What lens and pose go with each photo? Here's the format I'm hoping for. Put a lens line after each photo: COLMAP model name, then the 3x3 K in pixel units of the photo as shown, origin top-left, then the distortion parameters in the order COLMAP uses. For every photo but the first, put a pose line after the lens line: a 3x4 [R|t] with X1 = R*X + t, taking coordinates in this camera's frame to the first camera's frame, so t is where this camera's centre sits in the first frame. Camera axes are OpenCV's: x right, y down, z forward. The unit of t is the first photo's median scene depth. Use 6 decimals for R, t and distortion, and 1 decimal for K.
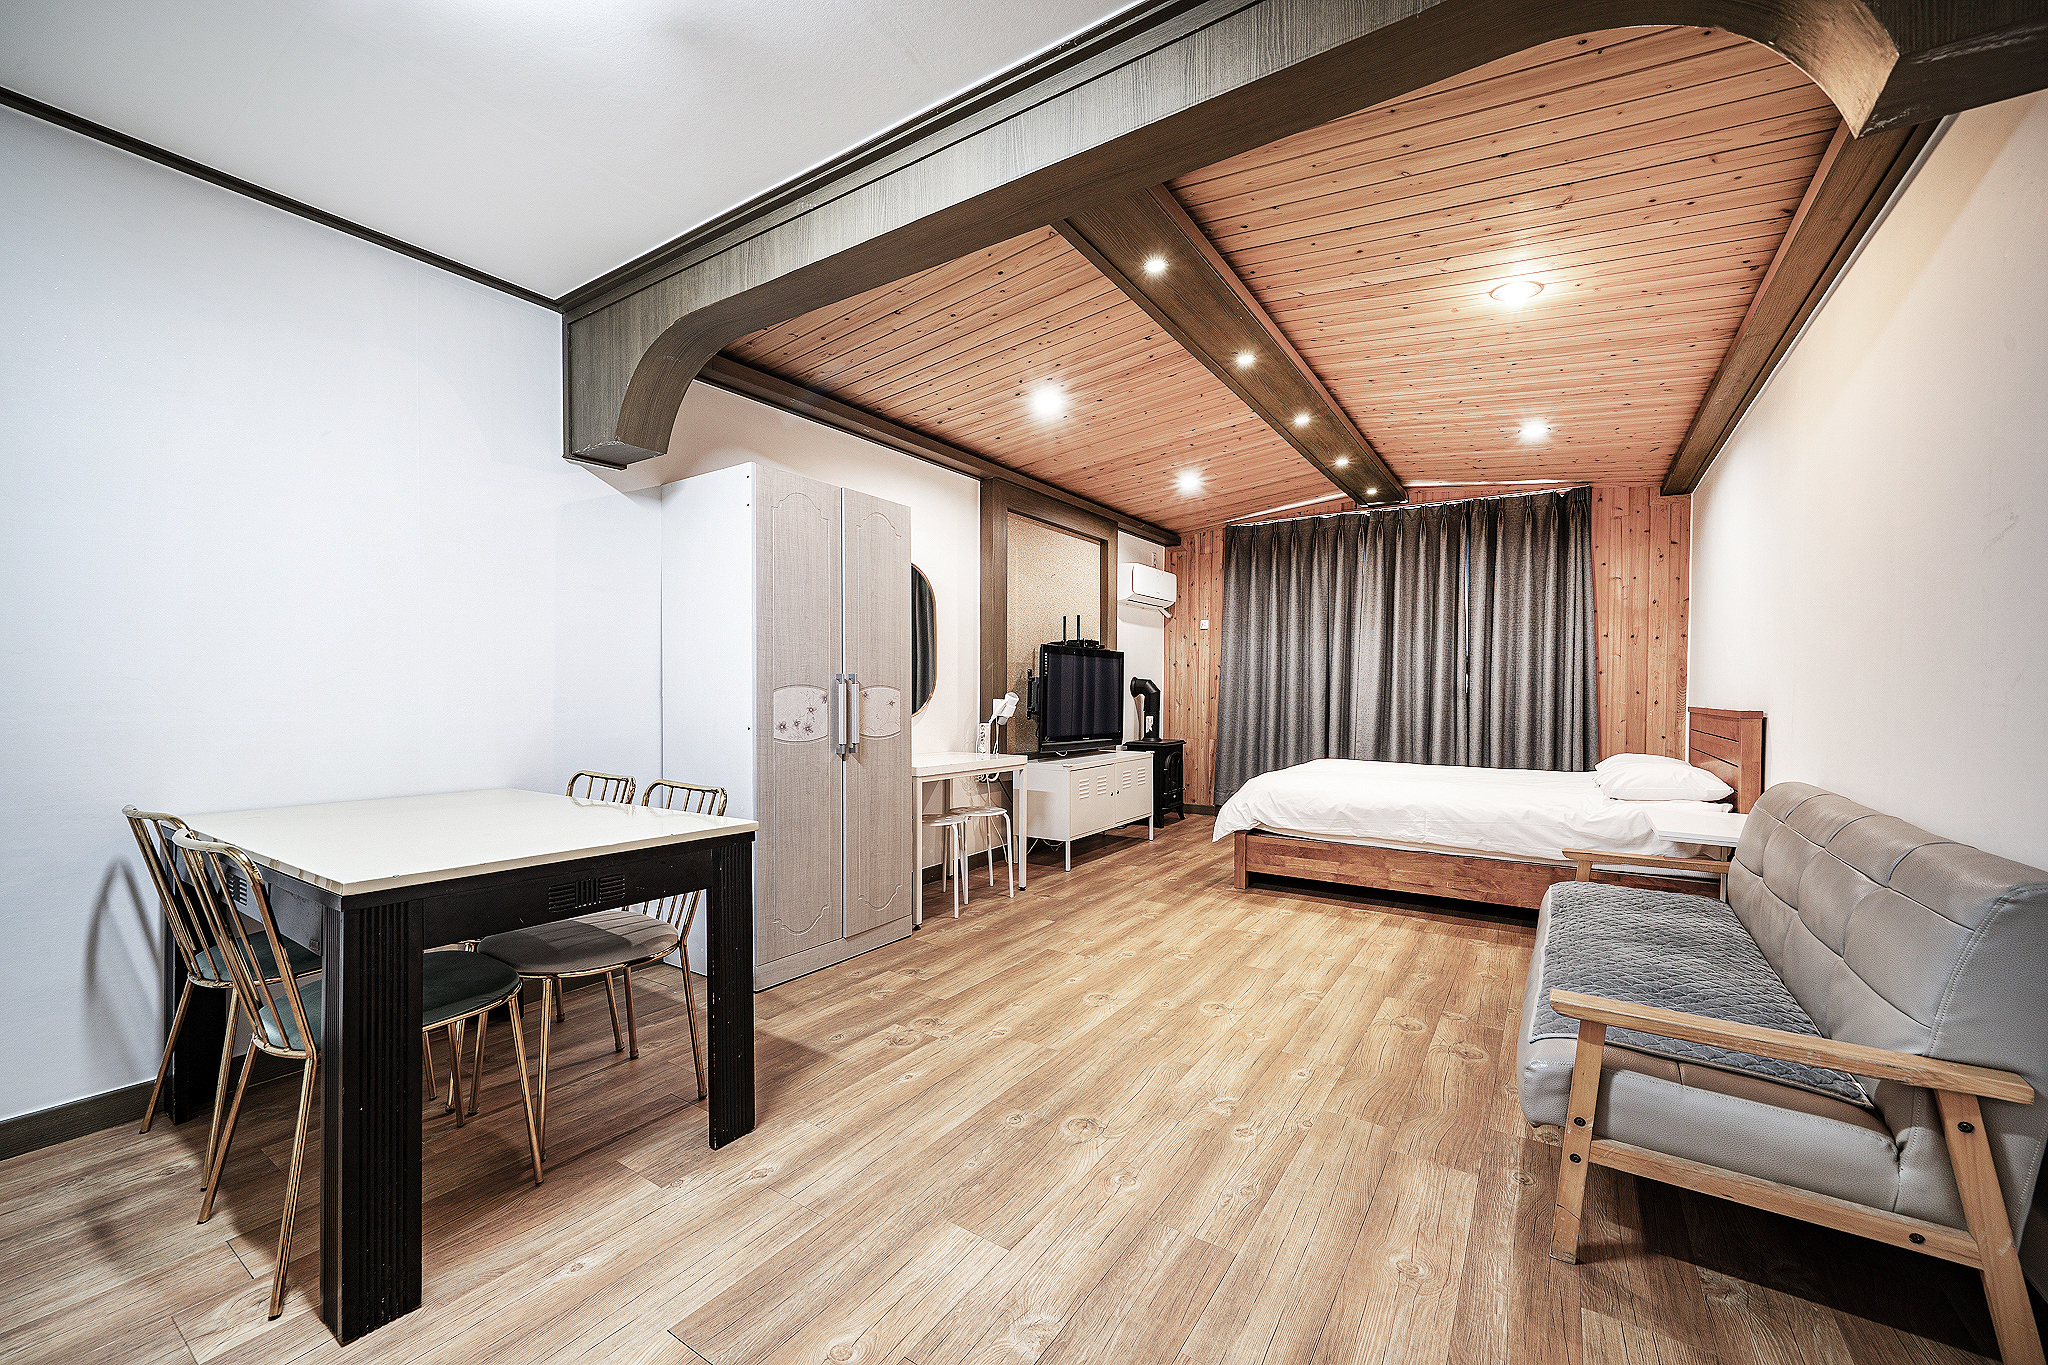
lens RADIAL K [[812.1, 0, 1024.0], [0, 812.1, 682.5], [0, 0, 1]] dist [-0.001028, 0.000125]
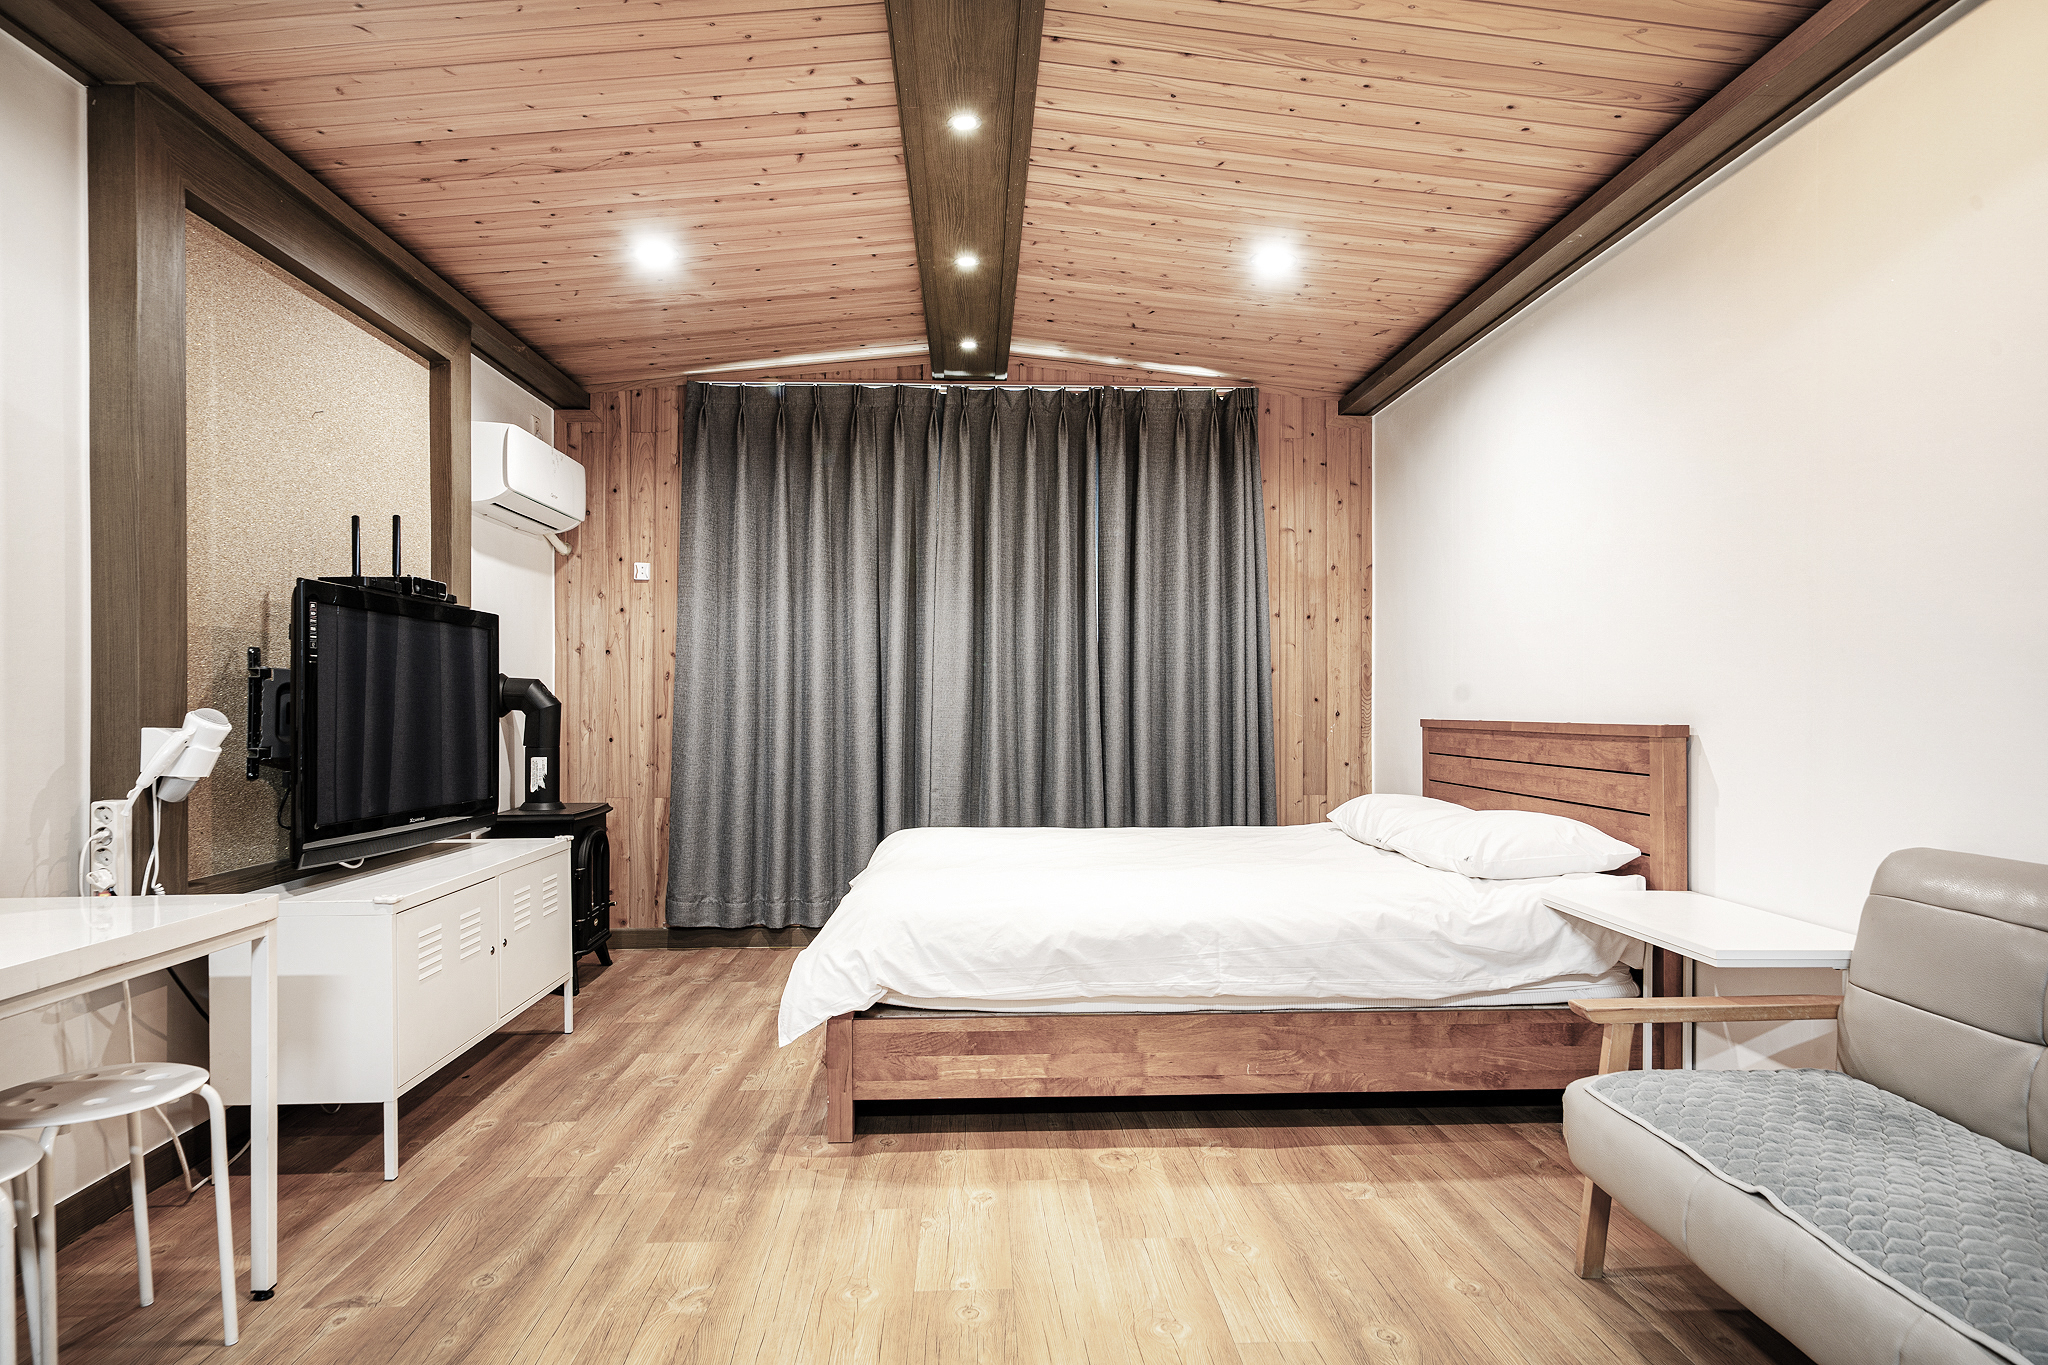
lens RADIAL K [[1191.5, 0, 1025.4], [0, 1191.5, 698.3], [0, 0, 1]] dist [0.003181, -0.000296]
pose [[0.807072, -0.004891, 0.590433, -0.030890], [0.002129, 0.999983, 0.005374, 0.005437], [-0.590449, -0.003080, 0.807069, 0.341713]]
